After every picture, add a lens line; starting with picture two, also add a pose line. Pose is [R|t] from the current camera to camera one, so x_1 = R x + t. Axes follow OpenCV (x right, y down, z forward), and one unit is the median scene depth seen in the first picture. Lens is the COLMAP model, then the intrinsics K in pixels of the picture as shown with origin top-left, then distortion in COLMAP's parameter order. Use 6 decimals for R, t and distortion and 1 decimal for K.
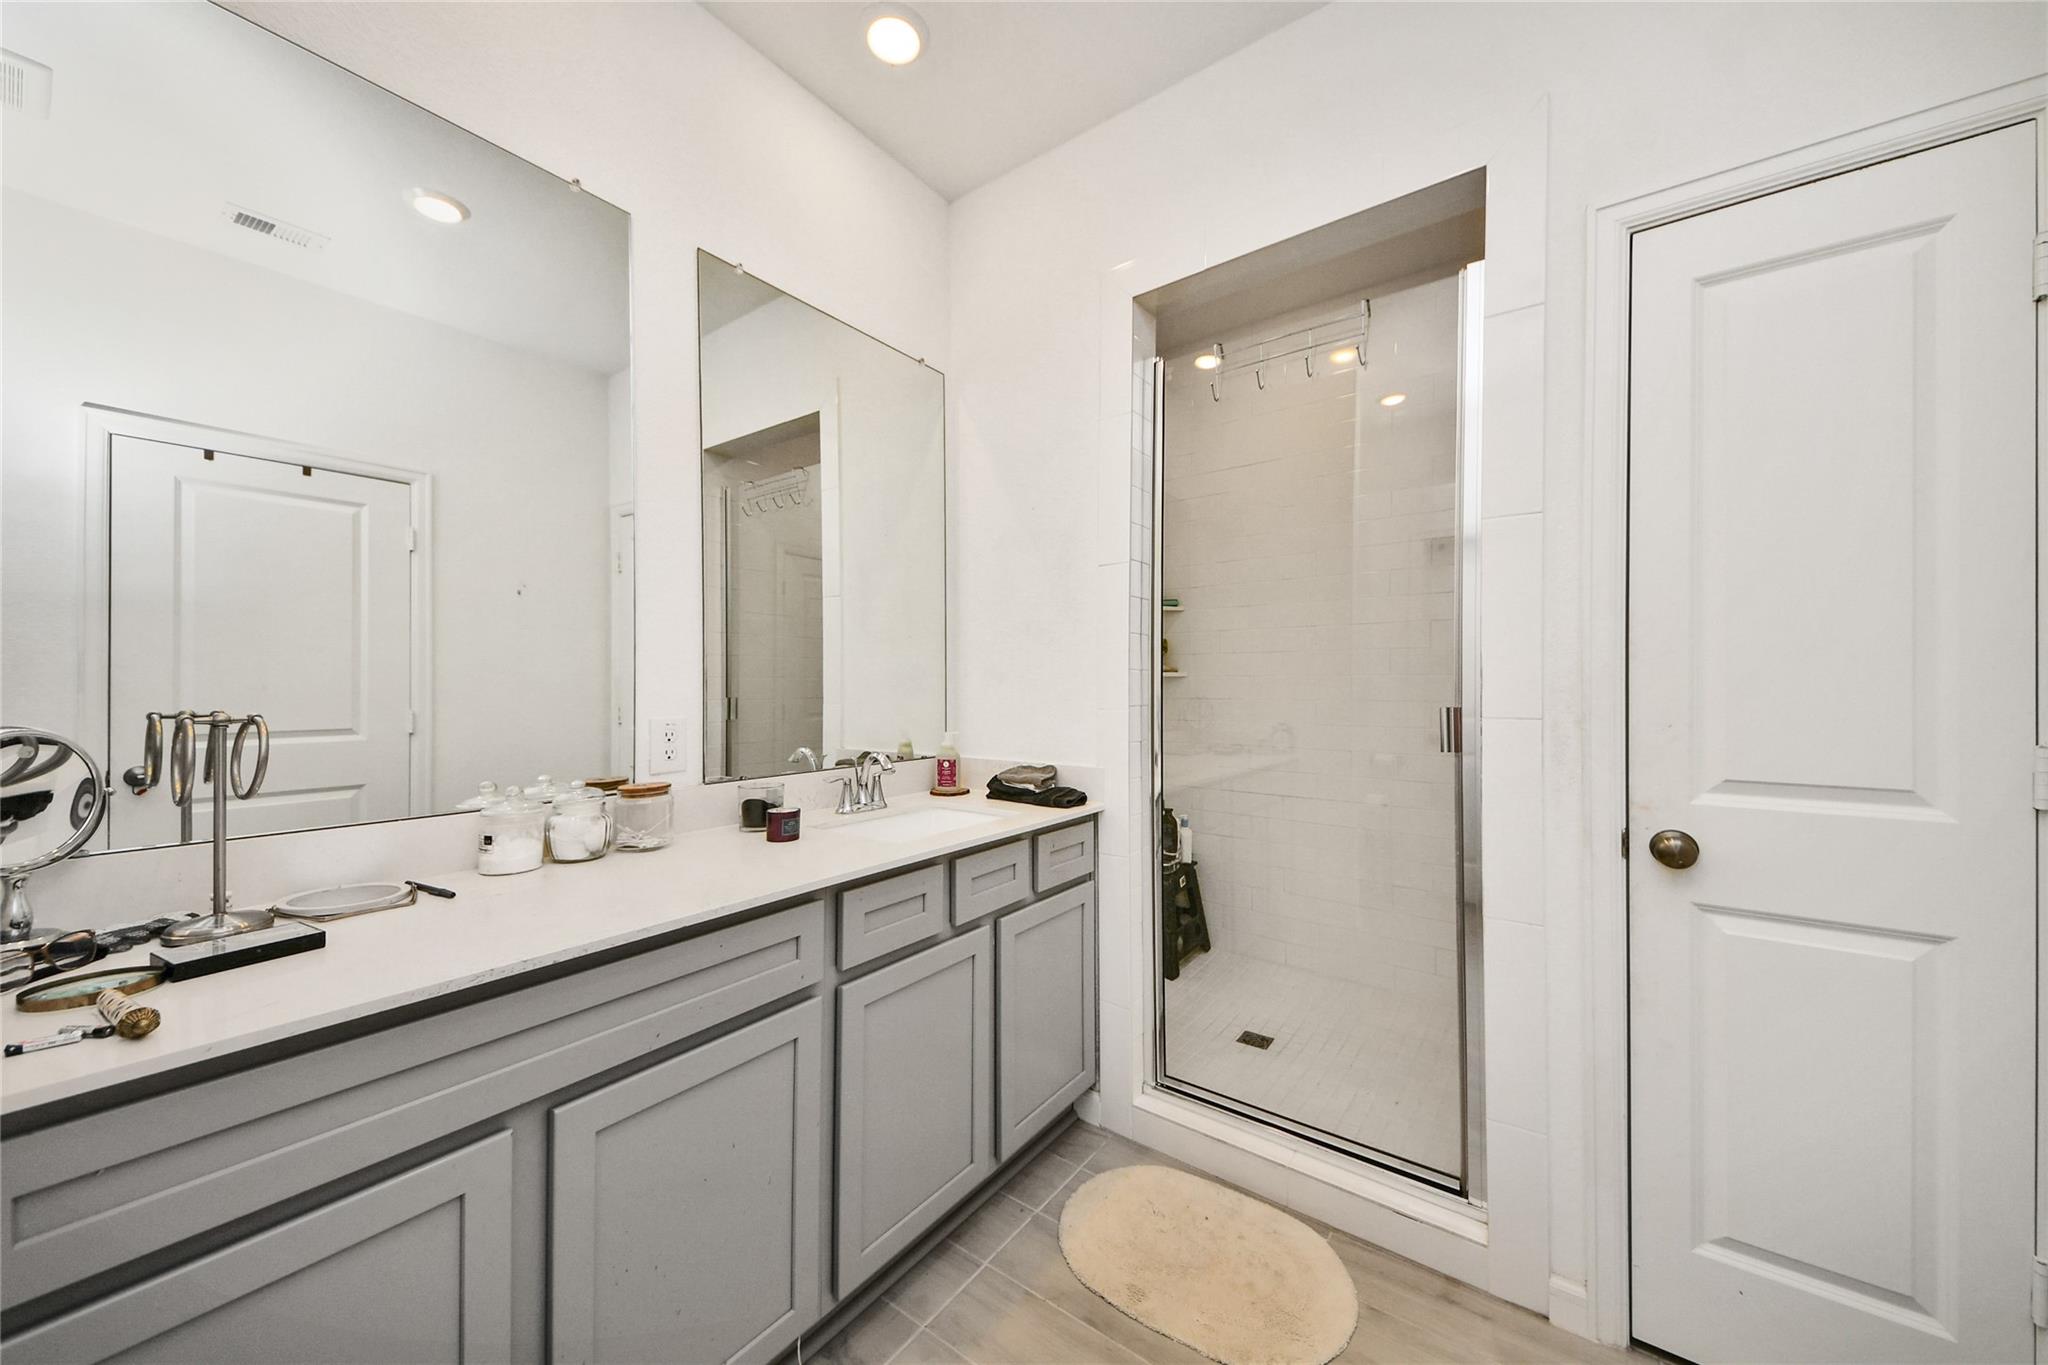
lens RADIAL K [[738.6, 0, 1028.6], [0, 738.6, 679.4], [0, 0, 1]] dist [0.026097, -0.009085]
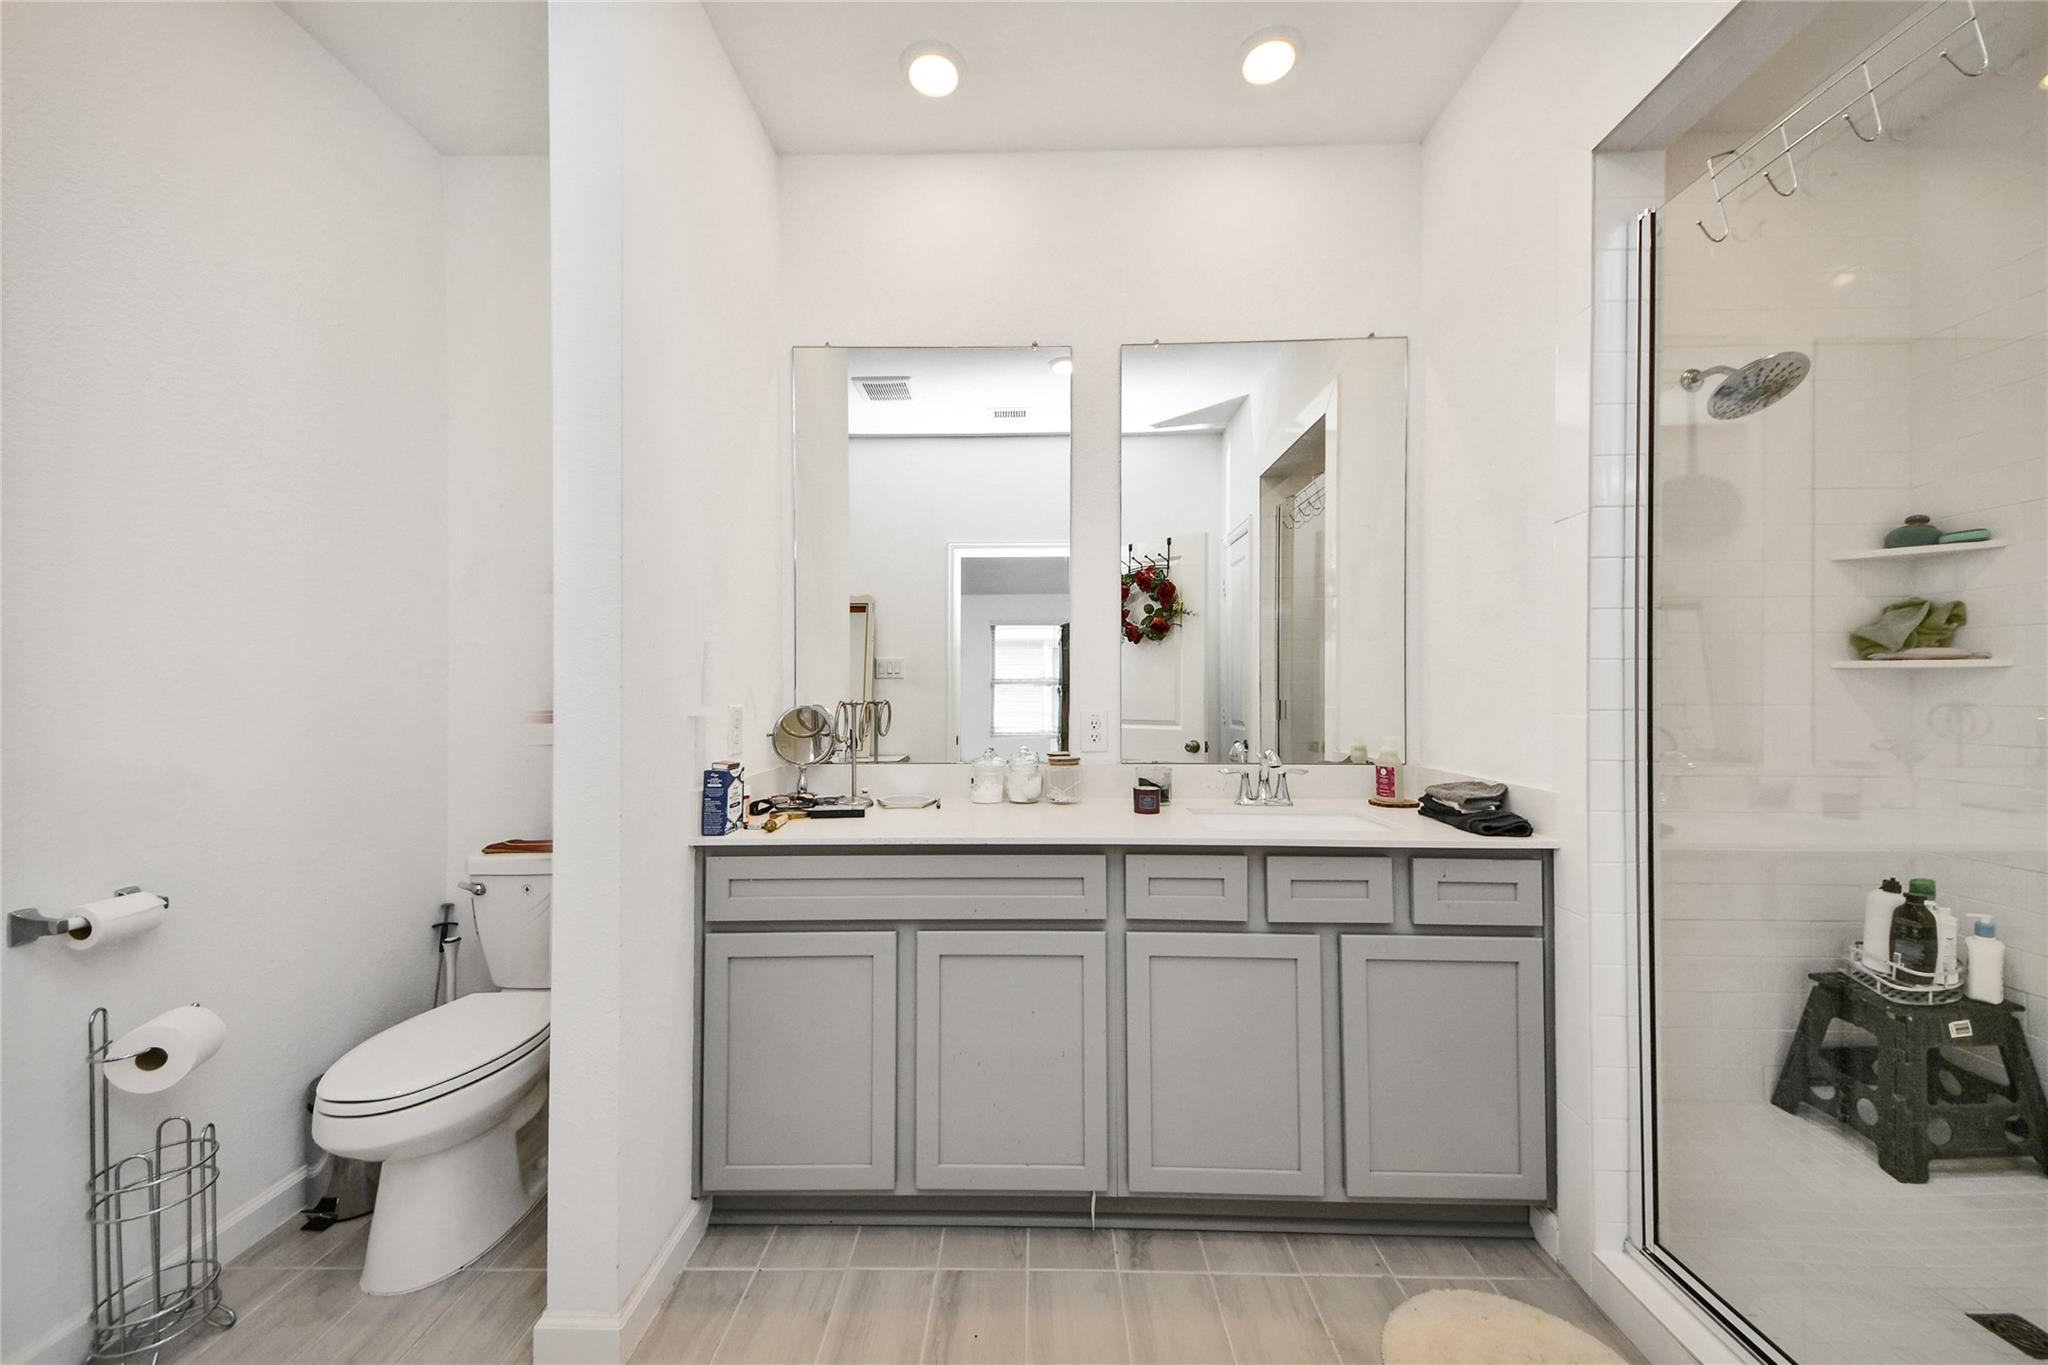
lens RADIAL K [[738.6, 0, 1024.3], [0, 738.6, 684.5], [0, 0, 1]] dist [0.026097, -0.009085]
pose [[0.573641, -0.011152, -0.819031, 0.523475], [0.005177, 0.999937, -0.009989, 0.016774], [0.819090, 0.001489, 0.573663, 0.134176]]
